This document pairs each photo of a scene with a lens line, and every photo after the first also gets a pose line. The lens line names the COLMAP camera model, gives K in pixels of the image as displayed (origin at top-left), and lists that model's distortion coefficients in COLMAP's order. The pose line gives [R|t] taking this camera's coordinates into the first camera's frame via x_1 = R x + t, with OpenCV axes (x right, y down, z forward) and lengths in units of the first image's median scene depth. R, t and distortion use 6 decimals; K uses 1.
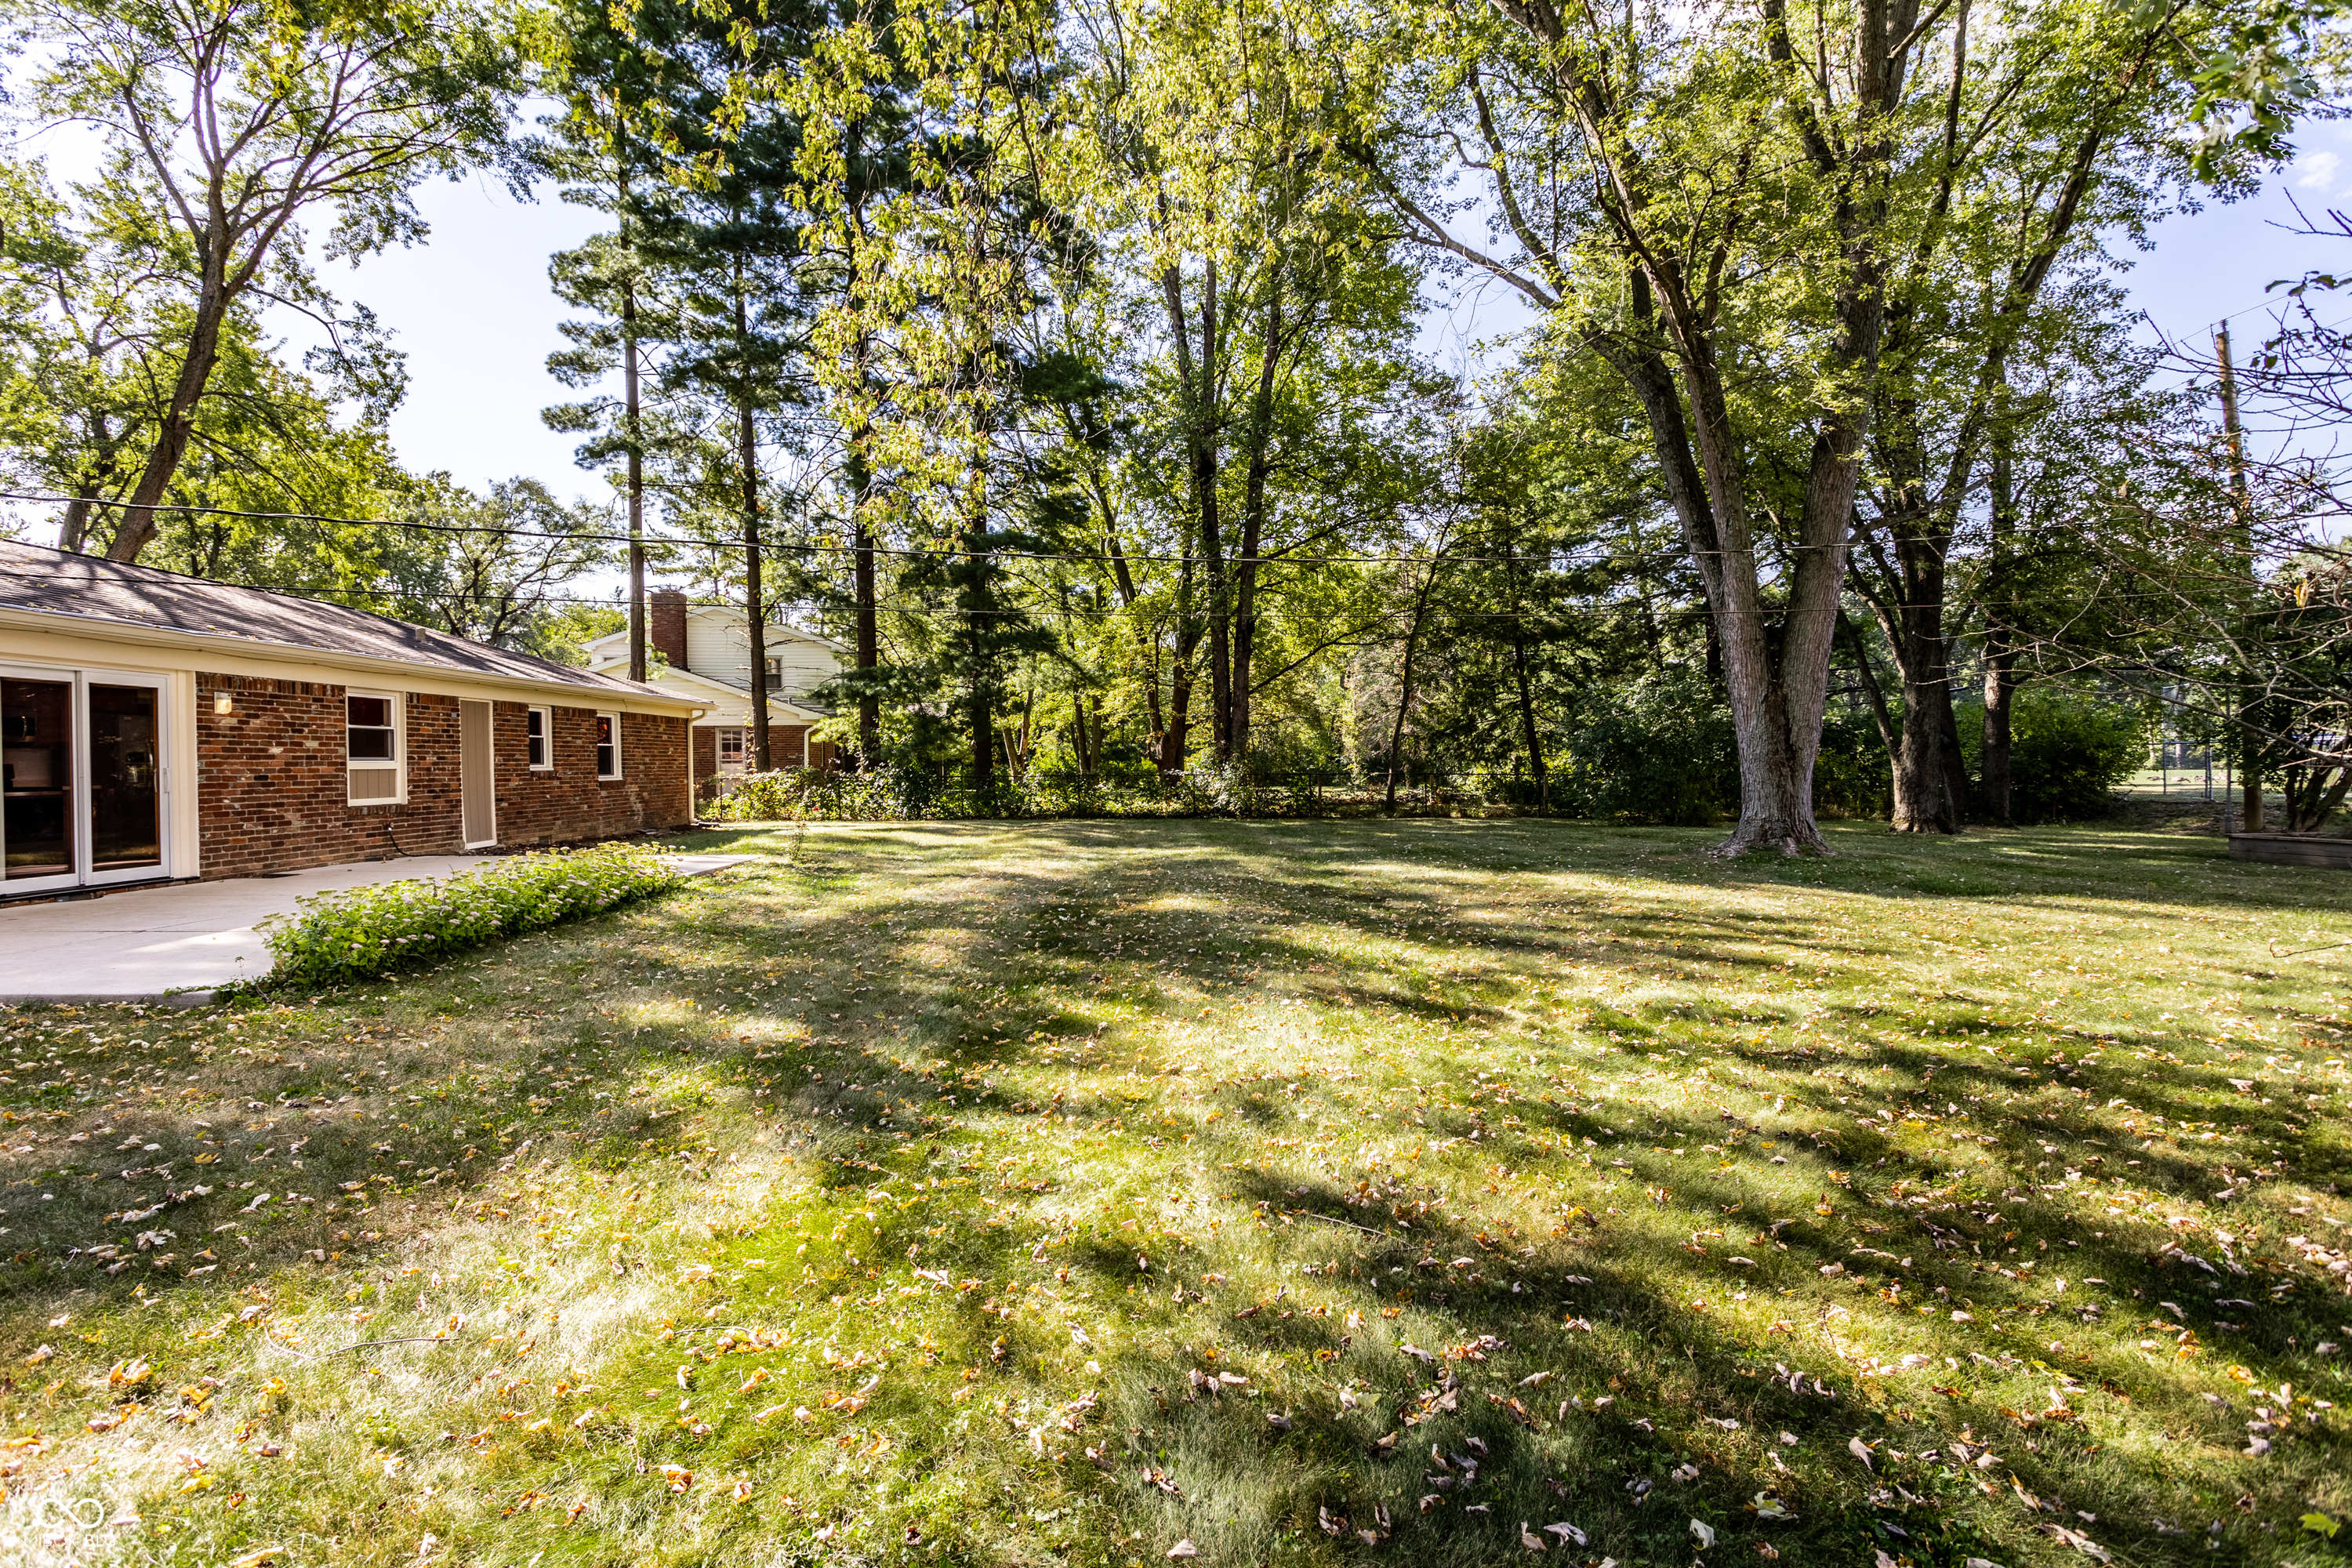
lens RADIAL K [[1232.2, 0, 1192.9], [0, 1232.2, 774.2], [0, 0, 1]] dist [-0.000648, 0.000857]
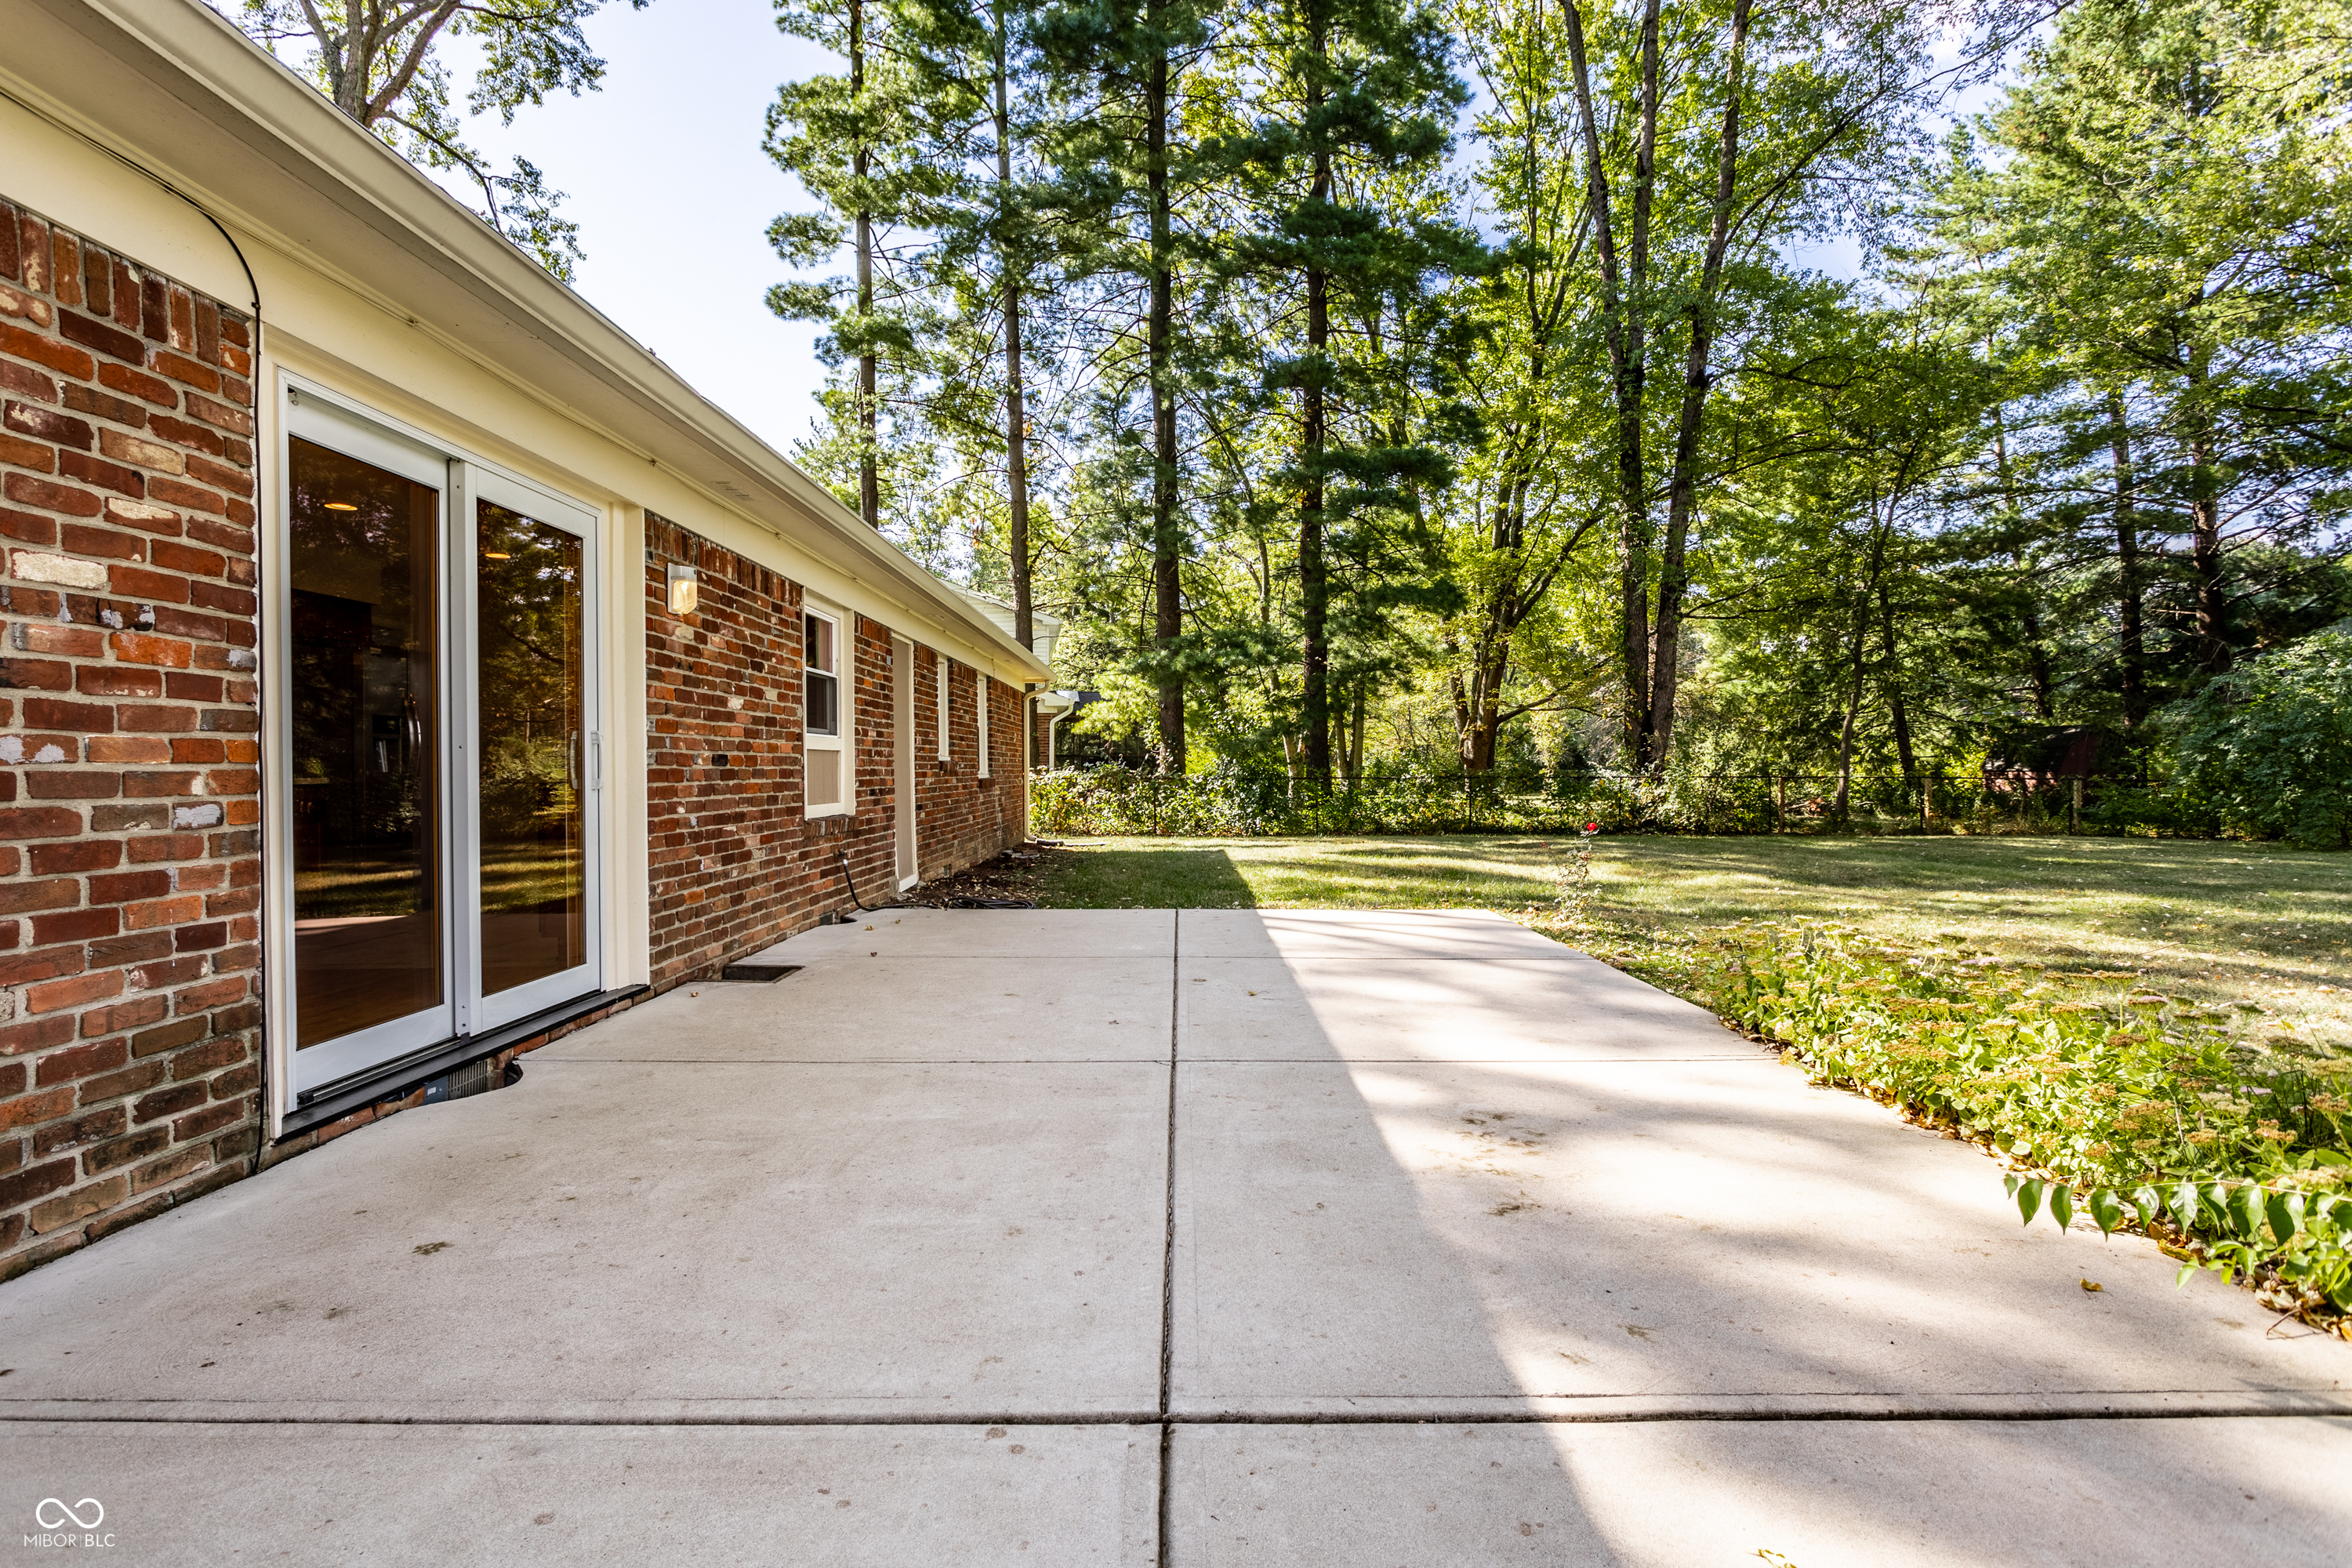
lens RADIAL K [[1232.2, 0, 1161.3], [0, 1232.2, 785.1], [0, 0, 1]] dist [-0.000648, 0.000857]
pose [[0.999664, 0.011858, -0.023046, -0.264363], [-0.011772, 0.999923, 0.003866, 0.004020], [0.023090, -0.003593, 0.999727, 0.245439]]
